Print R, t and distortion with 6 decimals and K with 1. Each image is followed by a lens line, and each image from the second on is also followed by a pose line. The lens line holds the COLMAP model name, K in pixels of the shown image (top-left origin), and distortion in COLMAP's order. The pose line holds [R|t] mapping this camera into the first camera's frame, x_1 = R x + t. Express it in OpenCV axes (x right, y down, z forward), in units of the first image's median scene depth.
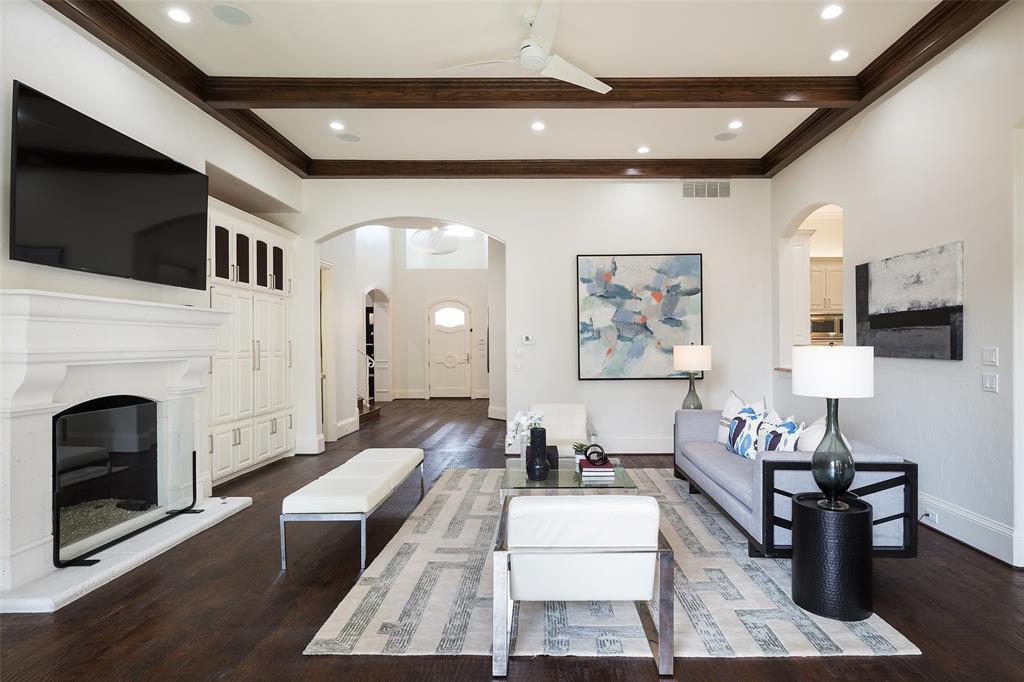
lens RADIAL K [[512.8, 0, 521.6], [0, 512.8, 340.7], [0, 0, 1]] dist [-0.000108, 0.000160]
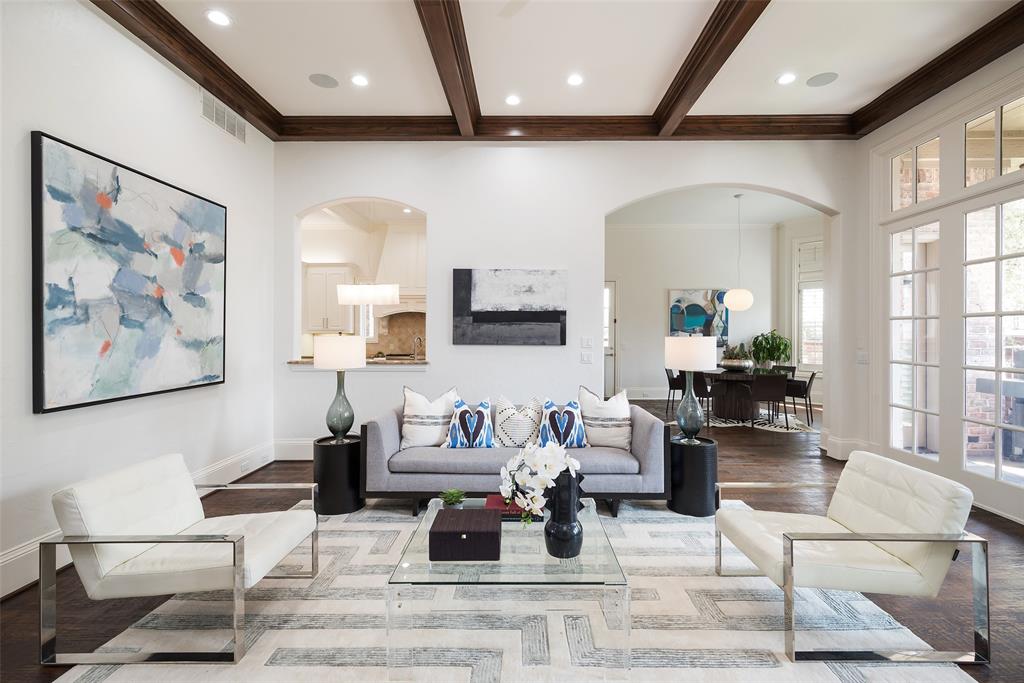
lens RADIAL K [[469.0, 0, 516.0], [0, 469.0, 333.7], [0, 0, 1]] dist [-0.000596, -0.000474]
pose [[-0.001477, 0.005024, 0.999986, -0.299547], [-0.010088, 0.999936, -0.005039, 0.005778], [-0.999948, -0.010096, -0.001426, 0.593192]]
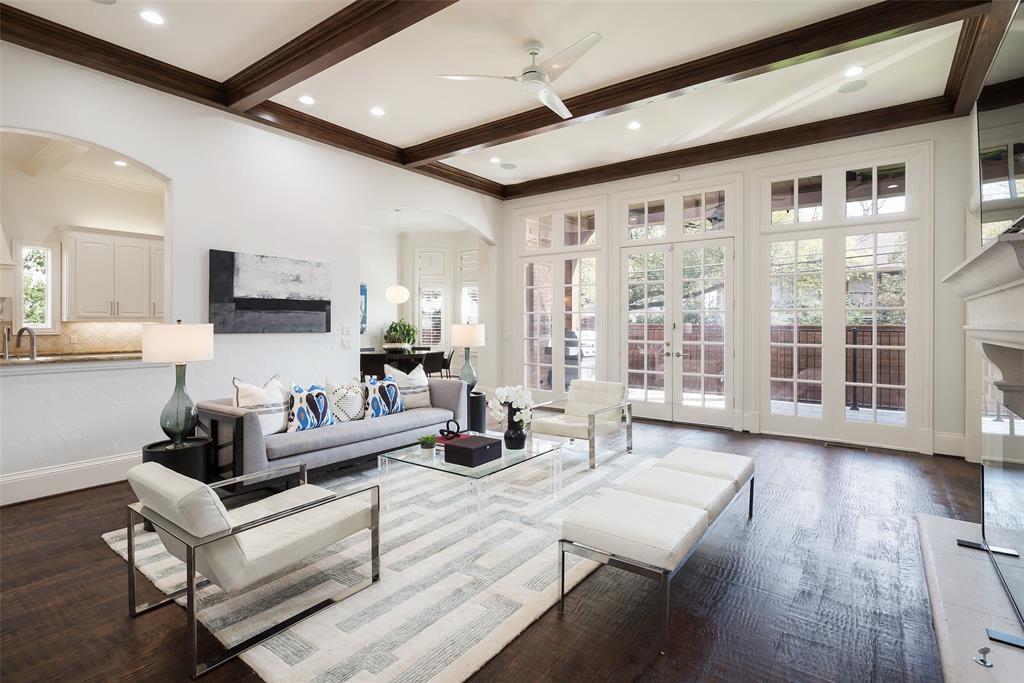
lens RADIAL K [[479.2, 0, 532.3], [0, 479.2, 324.6], [0, 0, 1]] dist [-0.018900, 0.000613]
pose [[-0.811907, 0.000282, 0.583786, -0.323467], [-0.004620, 0.999965, -0.006909, 0.010103], [-0.583768, -0.008307, -0.811878, 0.977896]]
